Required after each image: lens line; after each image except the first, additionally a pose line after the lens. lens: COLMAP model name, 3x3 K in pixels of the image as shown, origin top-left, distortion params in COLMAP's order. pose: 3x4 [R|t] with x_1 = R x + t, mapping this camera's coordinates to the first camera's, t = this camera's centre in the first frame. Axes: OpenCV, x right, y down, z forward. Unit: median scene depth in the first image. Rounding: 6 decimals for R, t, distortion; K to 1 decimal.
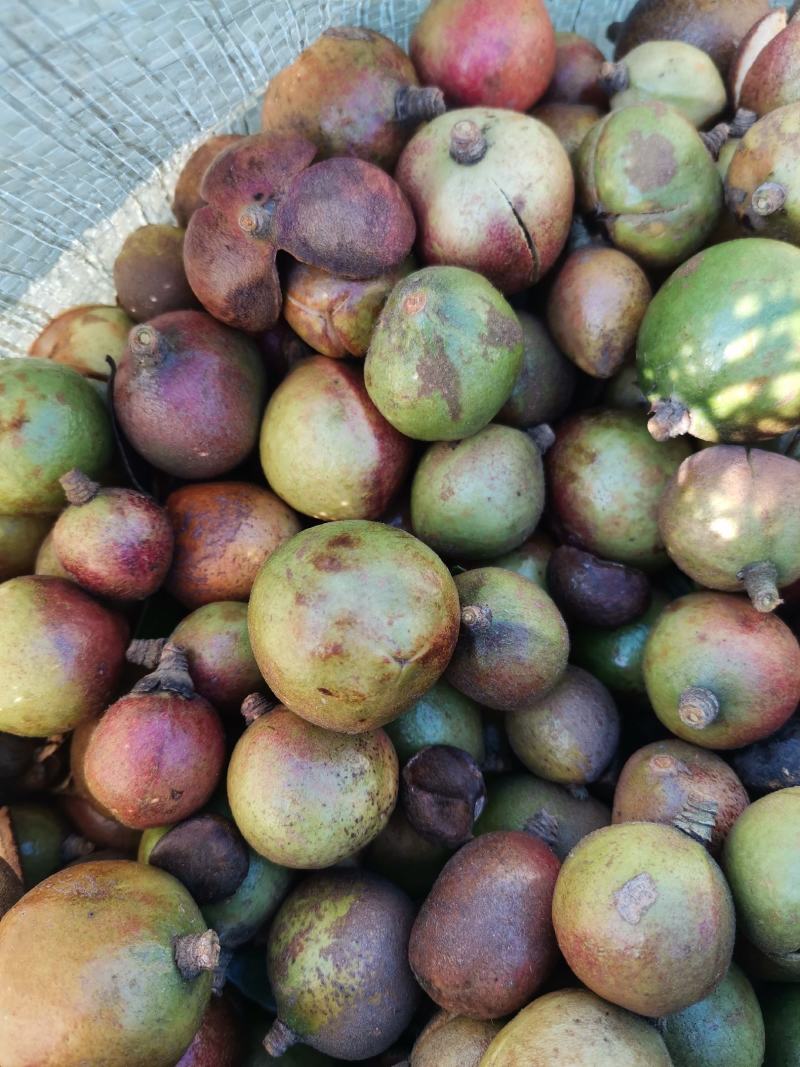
lens RADIAL K [[855.1, 0, 383.9], [0, 855.1, 525.5], [0, 0, 1]] dist [0.067371, -0.139084]
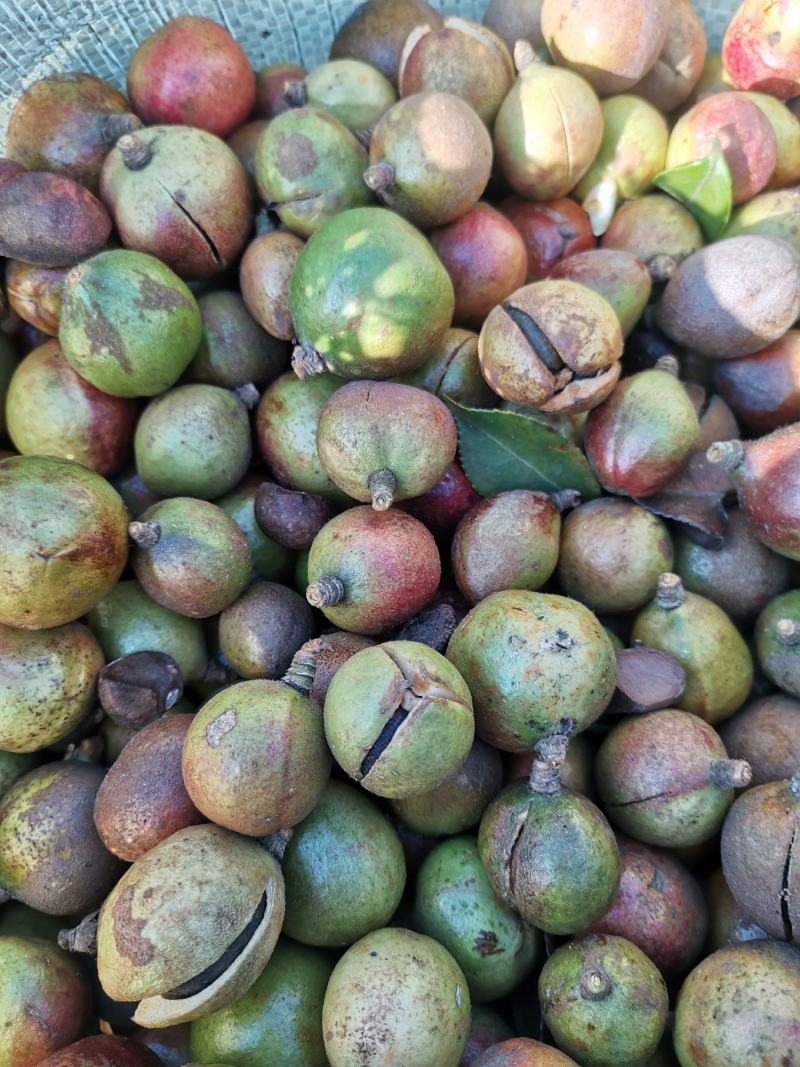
lens RADIAL K [[855.1, 0, 383.9], [0, 855.1, 525.5], [0, 0, 1]] dist [0.067371, -0.139084]
pose [[0.996989, -0.066419, -0.040011, 0.470721], [0.063795, 0.995932, -0.063633, 0.189267], [0.044075, 0.060889, 0.997171, -0.179581]]
